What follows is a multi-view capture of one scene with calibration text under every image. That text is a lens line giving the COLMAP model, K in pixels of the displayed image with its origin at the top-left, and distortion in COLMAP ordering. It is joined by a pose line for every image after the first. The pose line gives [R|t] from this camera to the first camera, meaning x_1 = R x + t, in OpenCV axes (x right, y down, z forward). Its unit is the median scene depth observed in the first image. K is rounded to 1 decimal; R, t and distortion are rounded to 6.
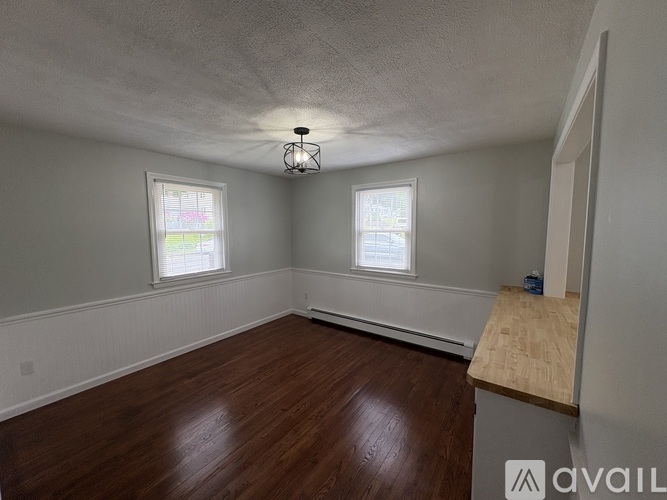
lens RADIAL K [[265.3, 0, 334.4], [0, 265.3, 251.7], [0, 0, 1]] dist [-0.000777, -0.000013]
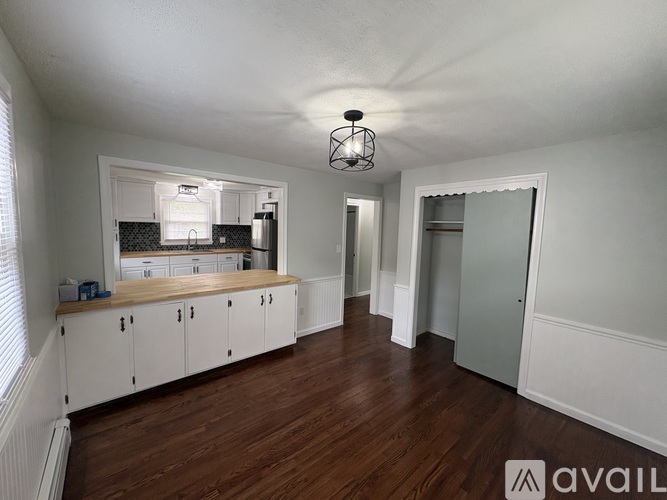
lens RADIAL K [[265.3, 0, 335.0], [0, 265.3, 249.9], [0, 0, 1]] dist [-0.000777, -0.000013]
pose [[-0.972260, -0.046240, 0.229288, -0.237849], [-0.004122, 0.983500, 0.180863, -0.173832], [-0.233868, 0.174901, -0.956408, 1.619462]]
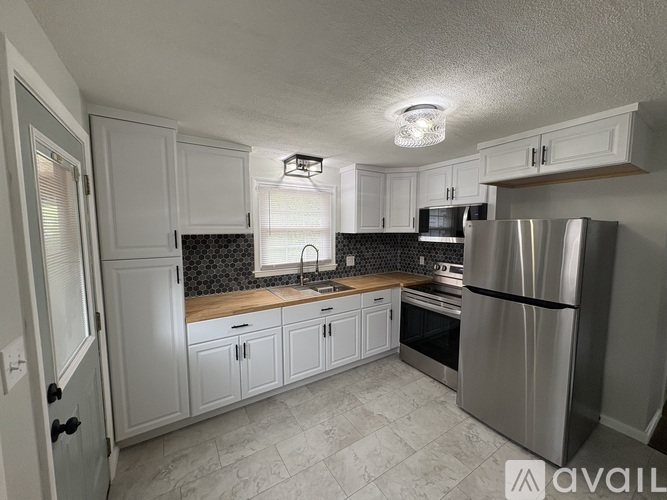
lens RADIAL K [[265.3, 0, 331.9], [0, 265.3, 249.8], [0, 0, 1]] dist [-0.000777, -0.000013]
pose [[-0.927317, -0.027633, 0.373257, 0.975163], [0.039523, 0.984465, 0.171072, -0.101088], [-0.372185, 0.173391, -0.911819, 0.710811]]
